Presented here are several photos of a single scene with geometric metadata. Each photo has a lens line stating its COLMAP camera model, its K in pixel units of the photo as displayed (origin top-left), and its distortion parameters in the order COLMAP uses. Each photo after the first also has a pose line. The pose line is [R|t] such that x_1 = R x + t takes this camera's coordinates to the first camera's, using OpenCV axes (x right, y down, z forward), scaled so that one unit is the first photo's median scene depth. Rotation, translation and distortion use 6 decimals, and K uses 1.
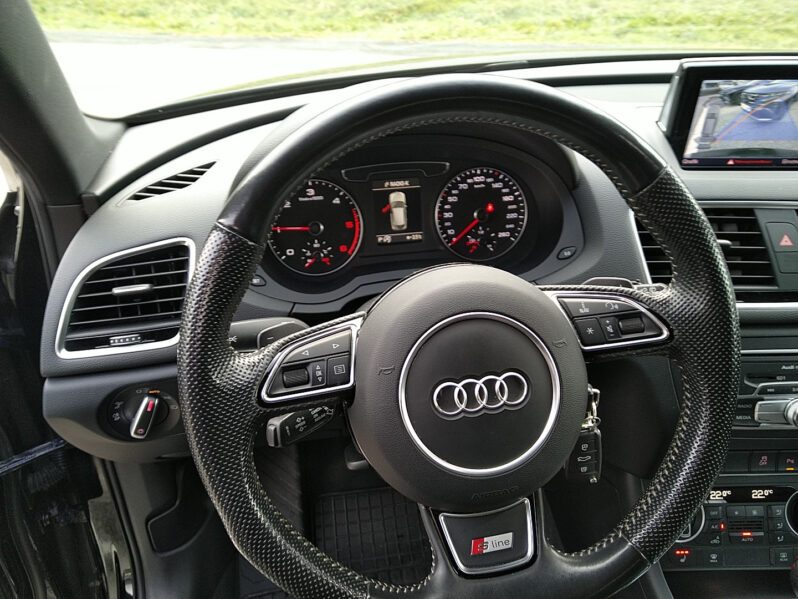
lens RADIAL K [[616.1, 0, 397.2], [0, 616.1, 305.1], [0, 0, 1]] dist [0.038740, -0.047110]
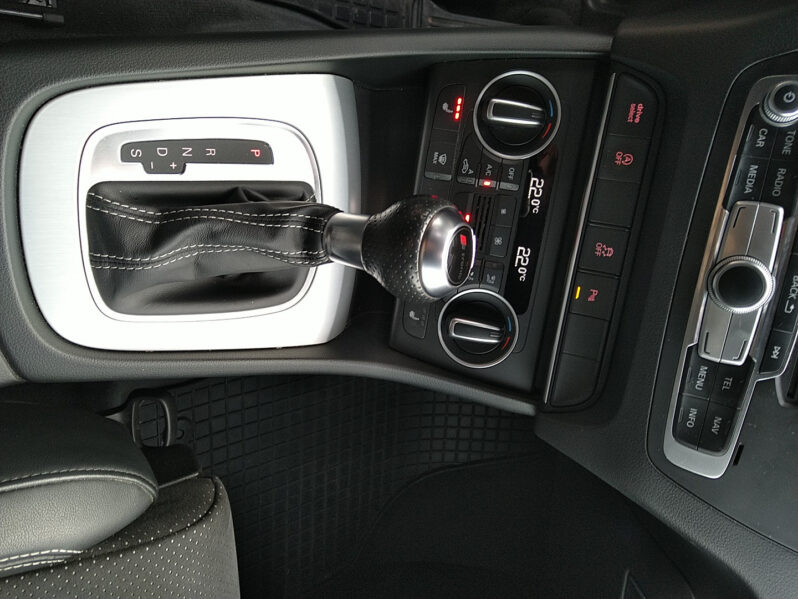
lens RADIAL K [[616.1, 0, 382.6], [0, 616.1, 306.4], [0, 0, 1]] dist [0.038740, -0.047110]
pose [[-0.172464, 0.967900, 0.182828, 0.548180], [-0.953204, -0.210784, 0.216730, 0.297952], [0.248310, -0.136894, 0.958959, 0.382785]]
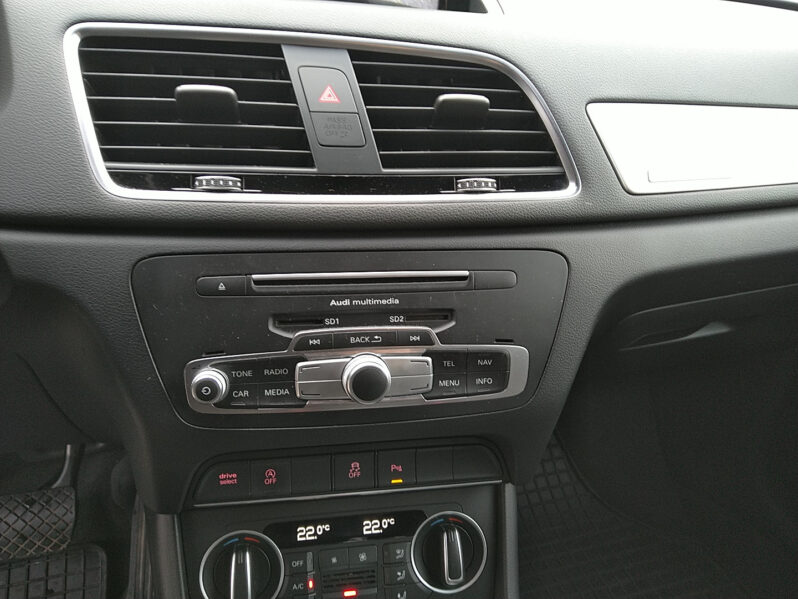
lens RADIAL K [[616.1, 0, 410.3], [0, 616.1, 311.9], [0, 0, 1]] dist [0.038740, -0.047110]
pose [[0.983607, -0.008993, 0.180101, 0.513225], [0.025337, 0.995740, -0.088653, 0.142930], [-0.178536, 0.091763, 0.979645, 0.351624]]
